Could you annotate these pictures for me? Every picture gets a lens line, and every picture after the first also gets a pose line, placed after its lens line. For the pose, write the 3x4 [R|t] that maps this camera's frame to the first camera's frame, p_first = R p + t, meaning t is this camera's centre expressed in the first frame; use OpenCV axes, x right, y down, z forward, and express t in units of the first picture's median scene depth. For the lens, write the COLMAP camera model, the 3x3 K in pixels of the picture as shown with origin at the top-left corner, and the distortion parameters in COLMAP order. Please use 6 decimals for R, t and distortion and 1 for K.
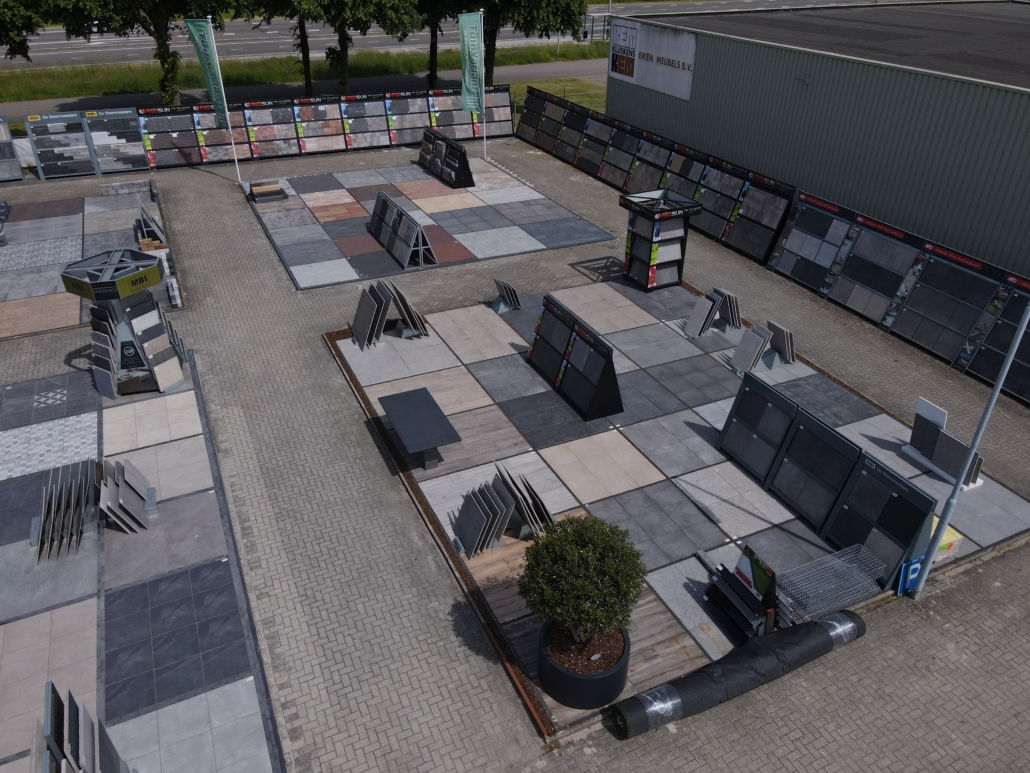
lens RADIAL K [[756.5, 0, 518.8], [0, 756.5, 388.3], [0, 0, 1]] dist [0.004407, 0.013184]
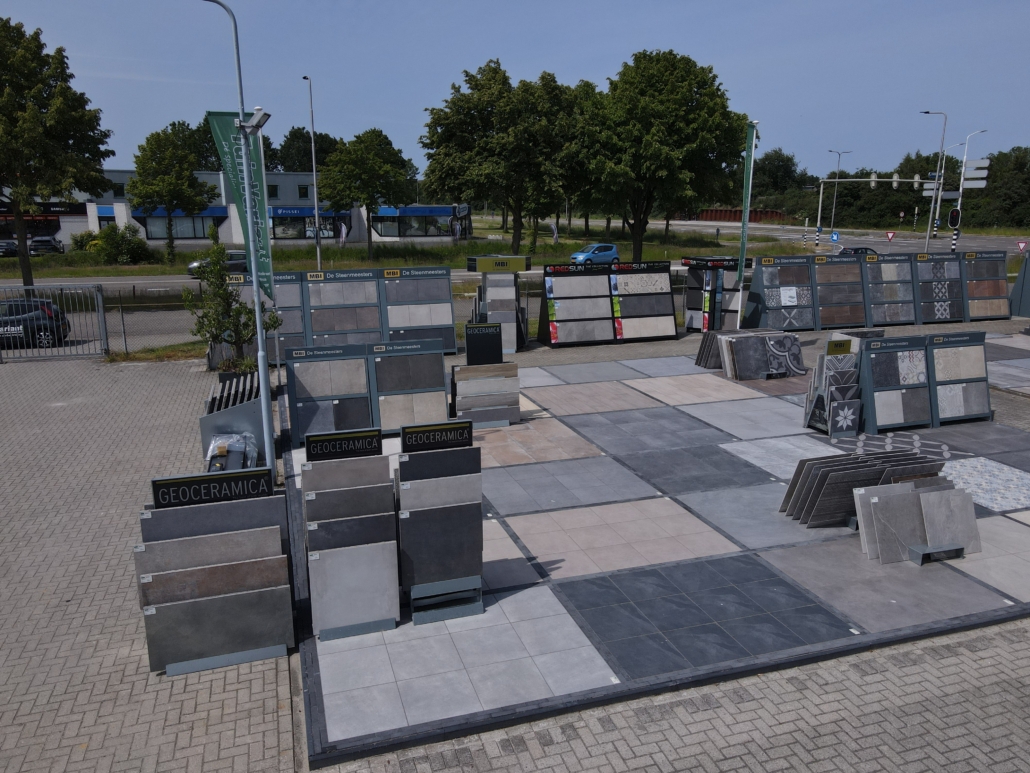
lens RADIAL K [[757.7, 0, 518.2], [0, 757.7, 391.4], [0, 0, 1]] dist [-0.001089, 0.040665]
pose [[-0.123324, 0.236848, -0.963688, 0.118842], [-0.521001, 0.811048, 0.266006, 0.036847], [0.844600, 0.534888, 0.023377, 0.459265]]
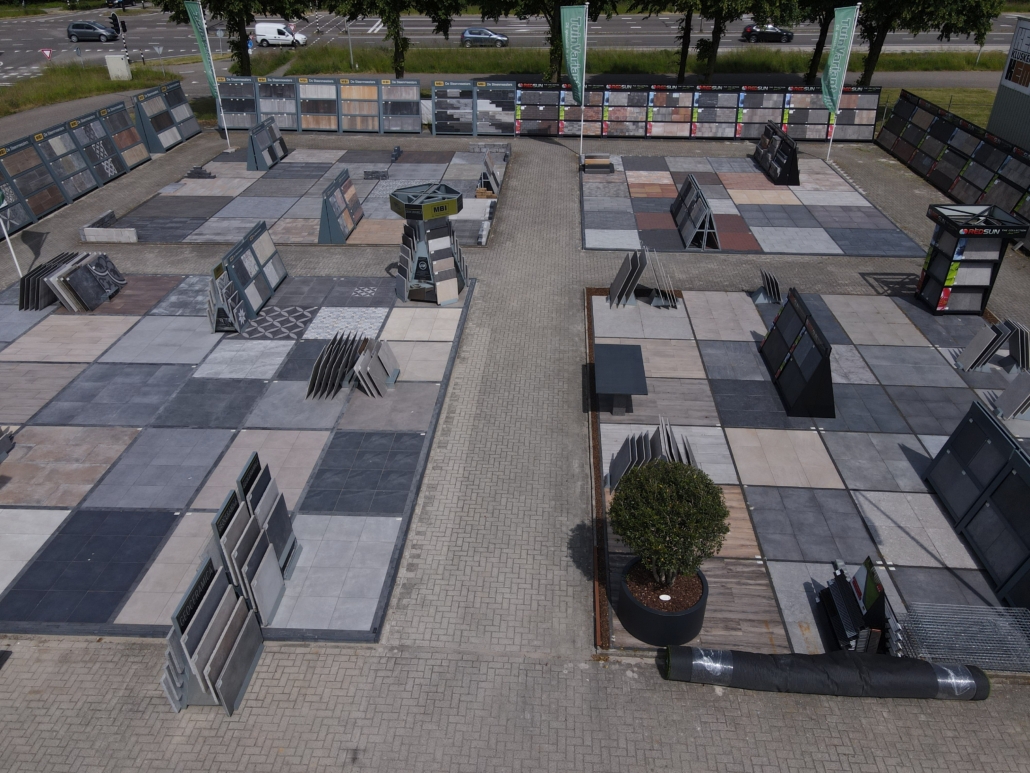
lens RADIAL K [[758.9, 0, 517.2], [0, 758.9, 387.6], [0, 0, 1]] dist [-0.000817, 0.030917]
pose [[0.875668, 0.241431, -0.418231, 0.162498], [-0.243010, 0.968713, 0.050406, 0.038949], [0.417315, 0.057495, 0.906941, -0.031113]]
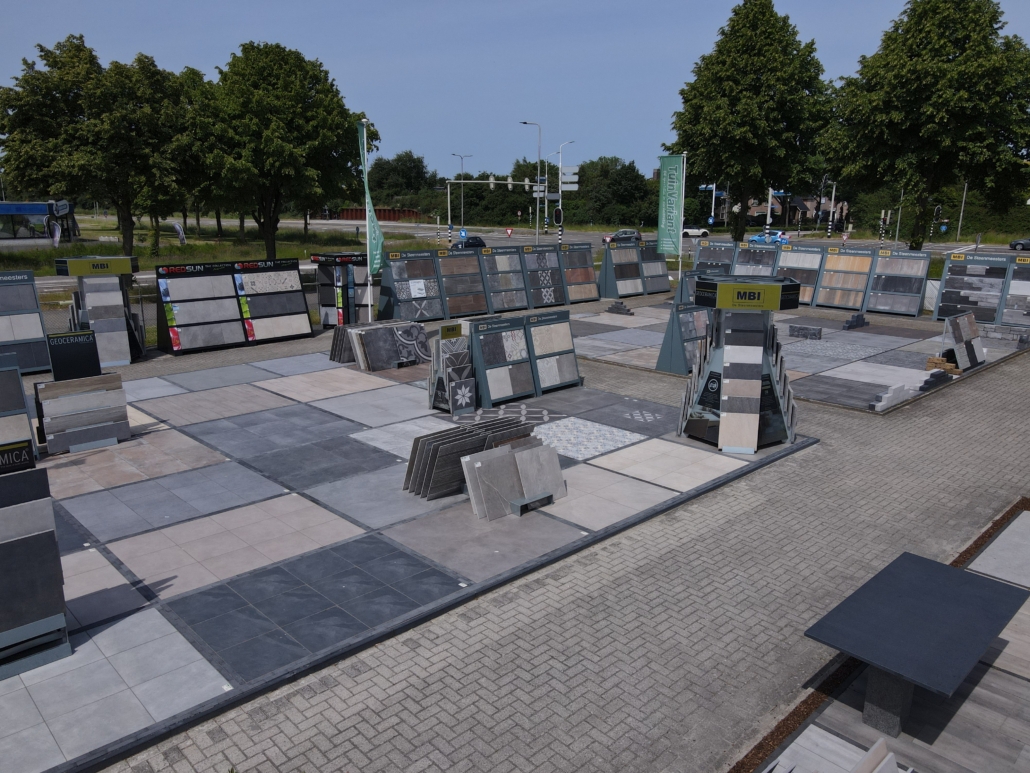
lens RADIAL K [[758.9, 0, 517.2], [0, 758.9, 387.6], [0, 0, 1]] dist [-0.000817, 0.030917]
pose [[0.319114, 0.222088, -0.921327, 0.129310], [-0.499475, 0.865594, 0.035654, 0.023477], [0.805413, 0.448802, 0.387151, 0.491362]]
